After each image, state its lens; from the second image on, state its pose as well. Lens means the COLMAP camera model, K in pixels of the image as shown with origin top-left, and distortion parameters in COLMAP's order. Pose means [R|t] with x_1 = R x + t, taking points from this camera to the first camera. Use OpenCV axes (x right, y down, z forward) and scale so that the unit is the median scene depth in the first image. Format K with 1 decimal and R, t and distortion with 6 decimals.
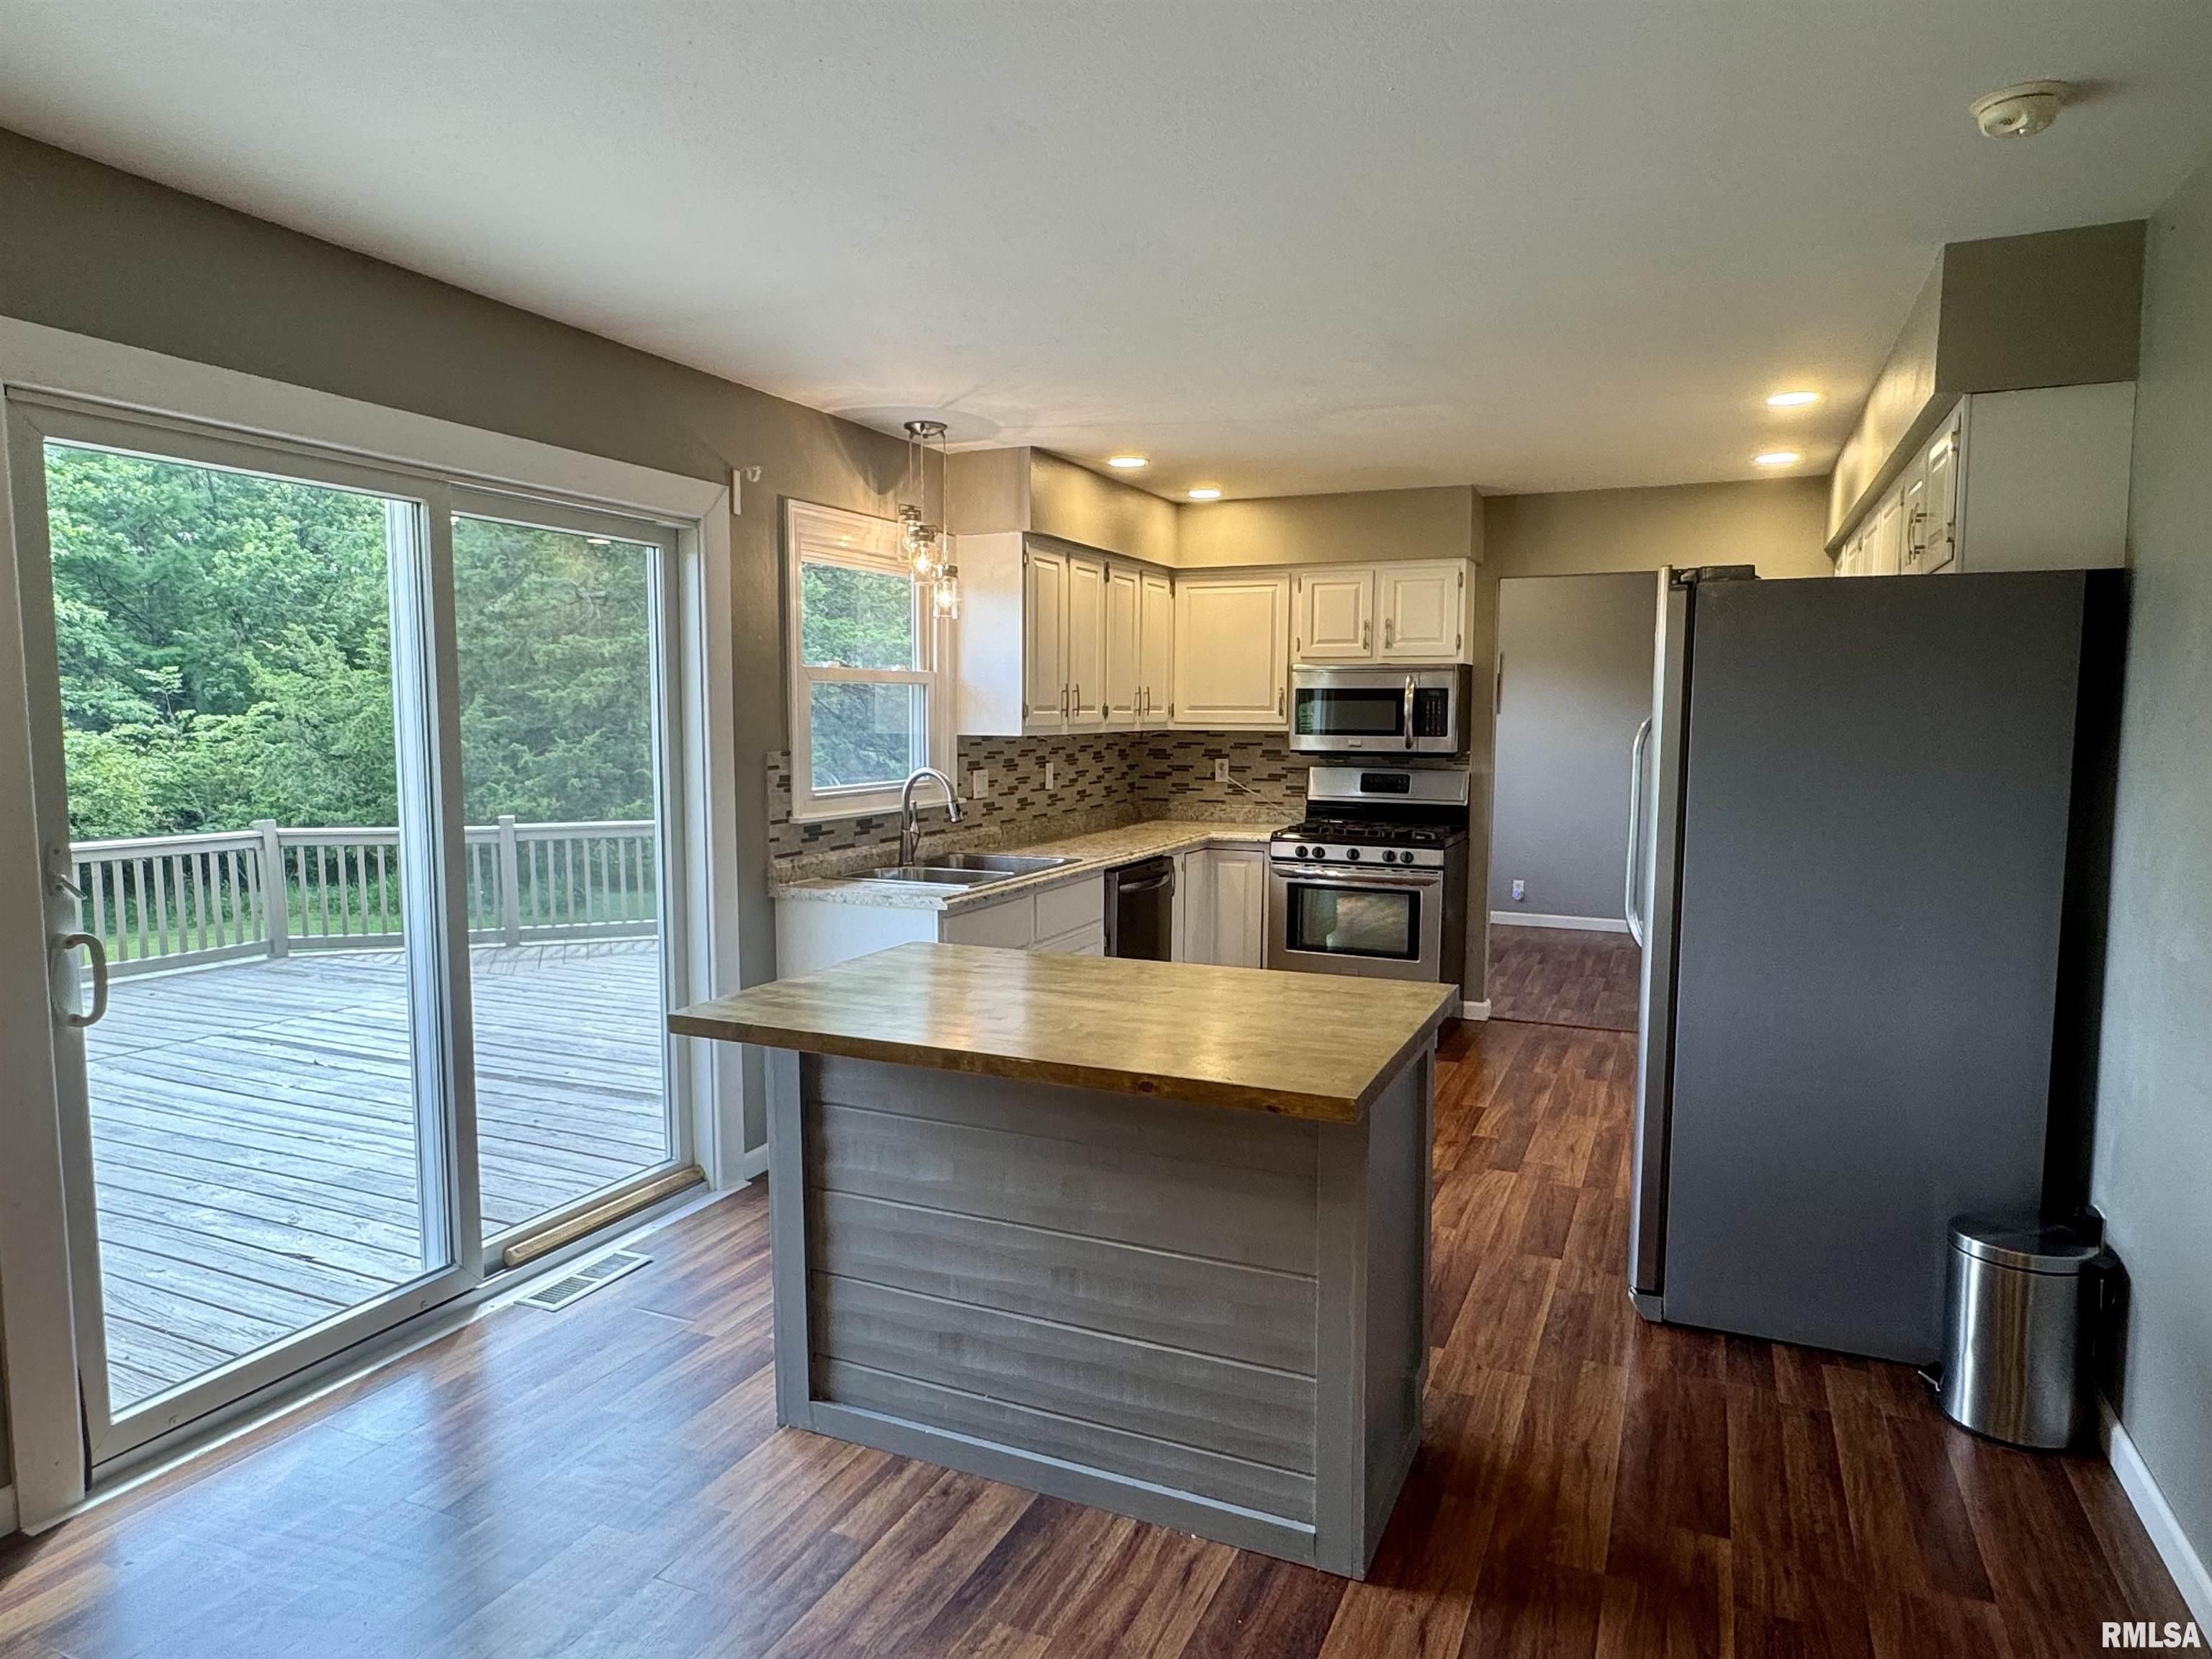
lens RADIAL K [[1340.3, 0, 1100.0], [0, 1340.3, 834.4], [0, 0, 1]] dist [0.000794, 0.000950]
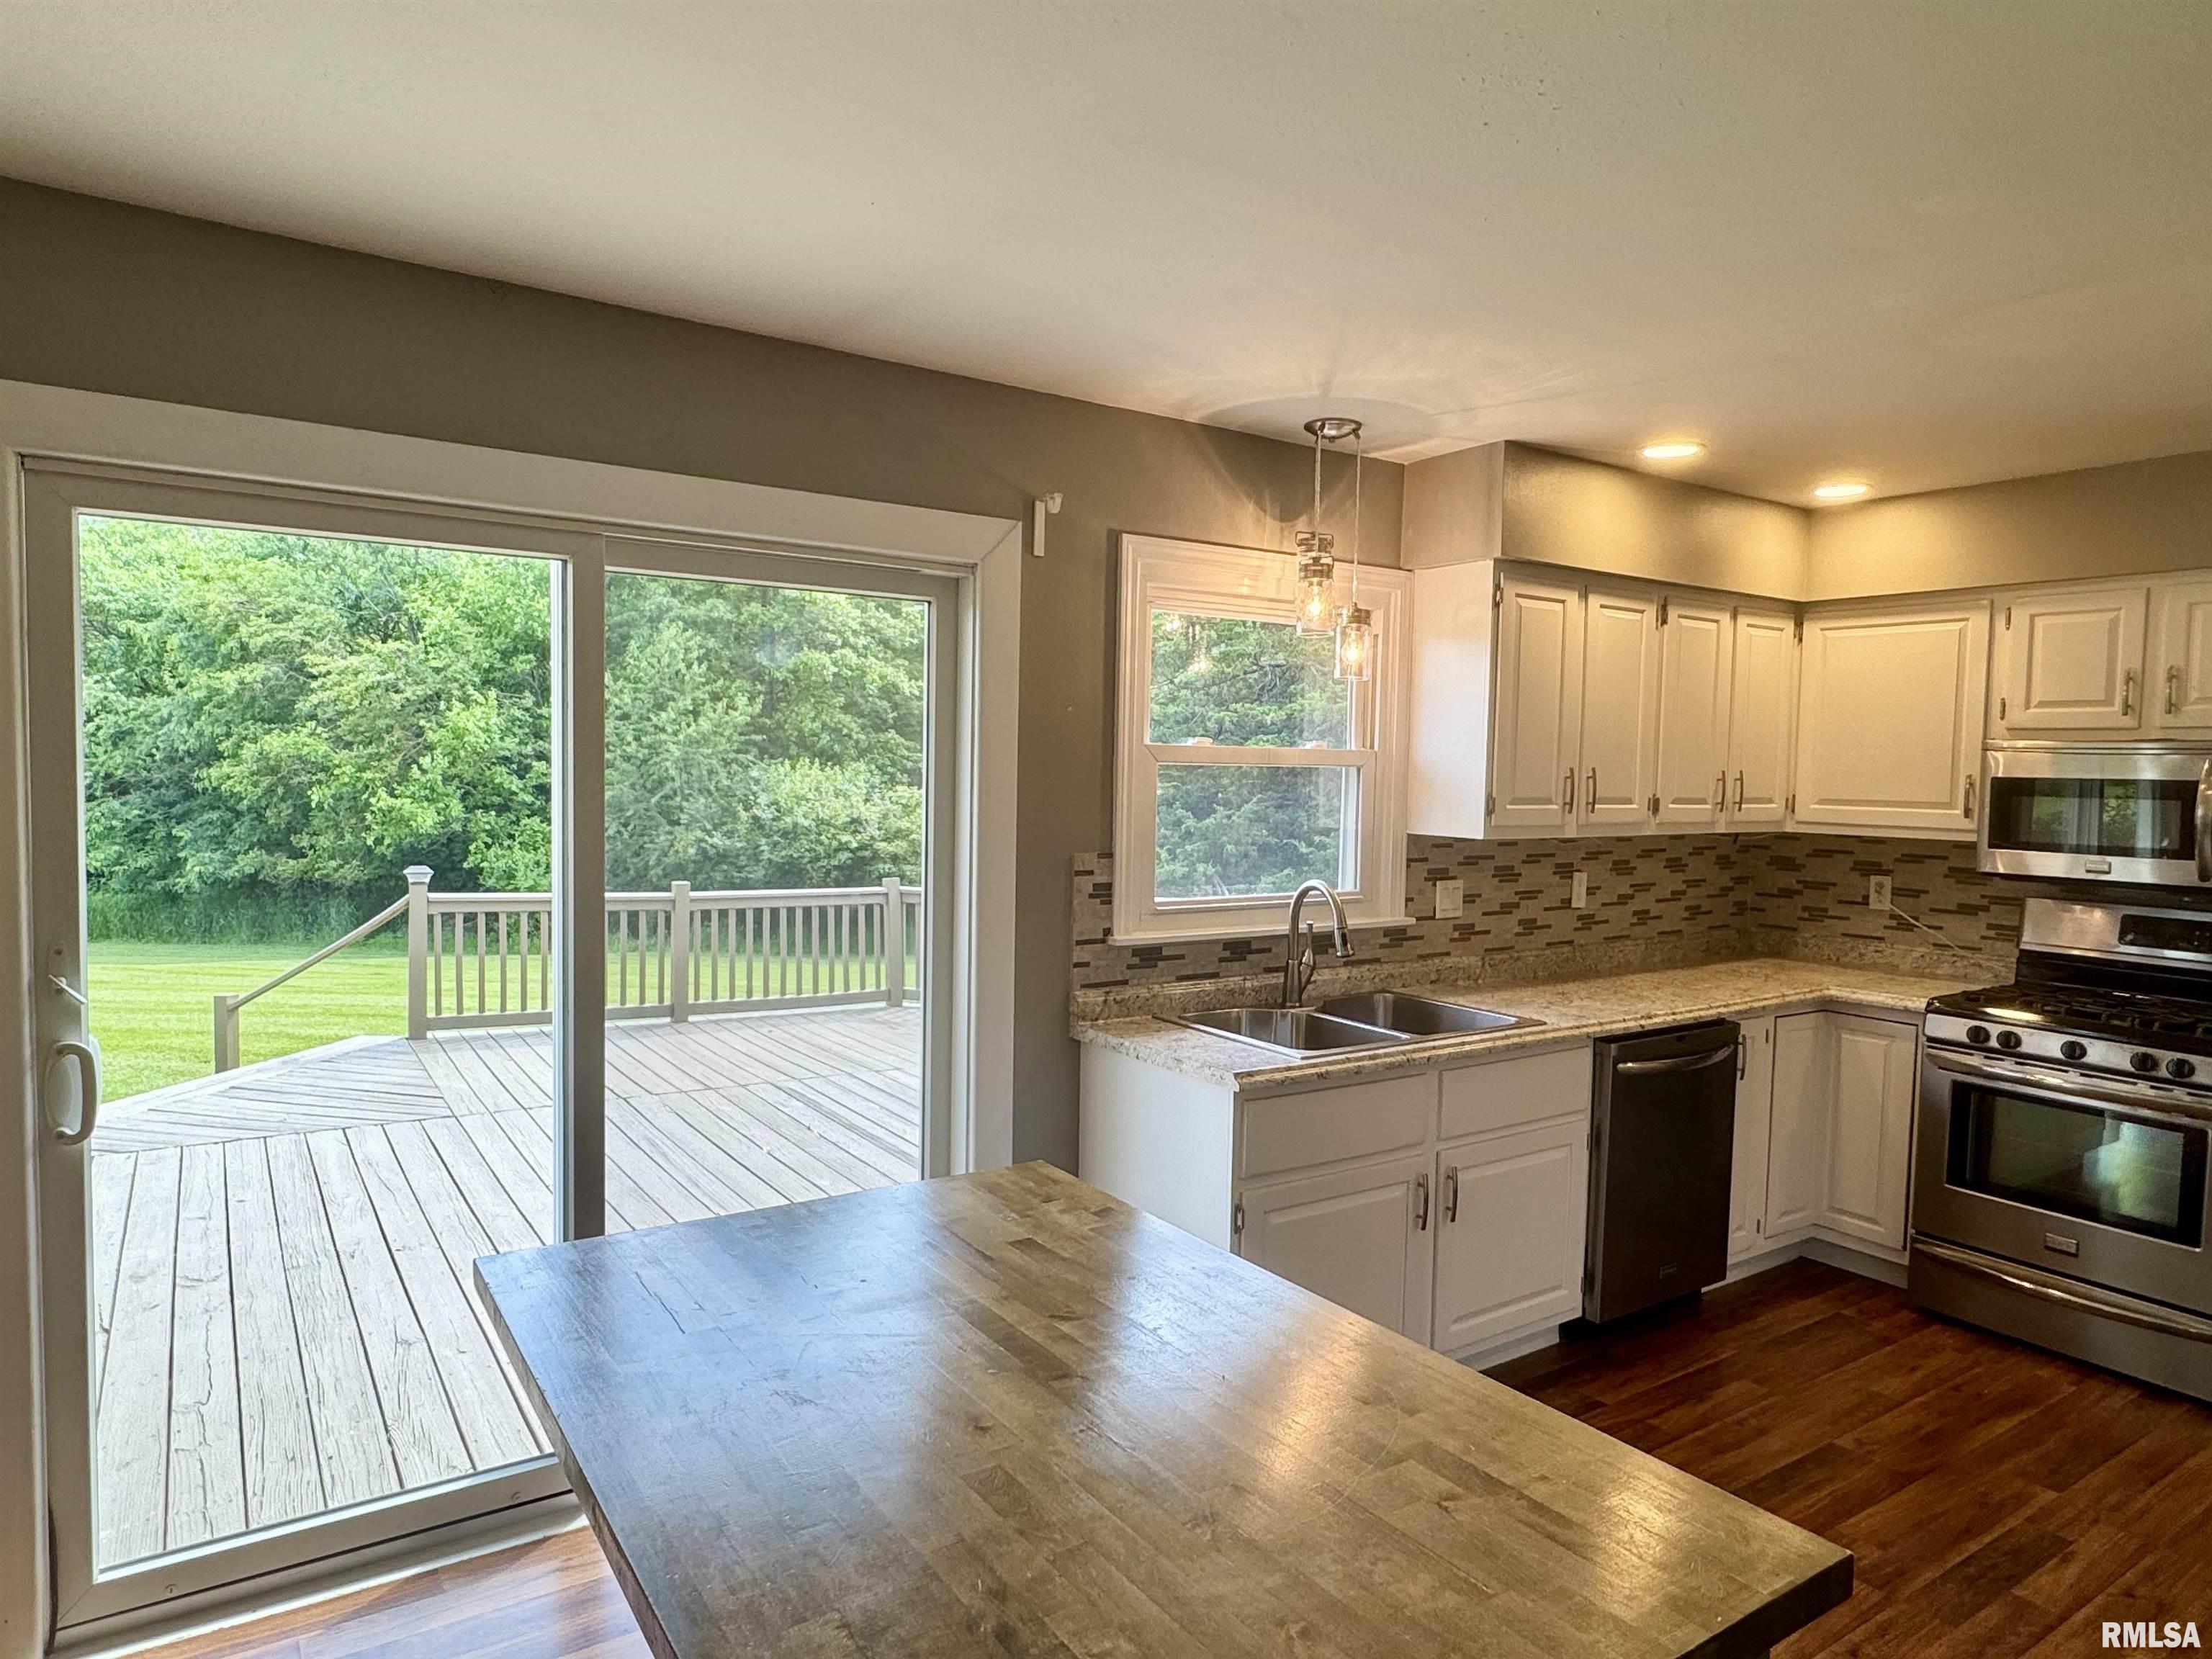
lens RADIAL K [[1344.1, 0, 1098.5], [0, 1344.1, 836.2], [0, 0, 1]] dist [-0.001840, -0.000001]
pose [[0.849146, 0.040690, -0.526589, 0.134260], [-0.065347, 0.997461, -0.028299, -0.037414], [0.524101, 0.058441, 0.849649, 0.249639]]
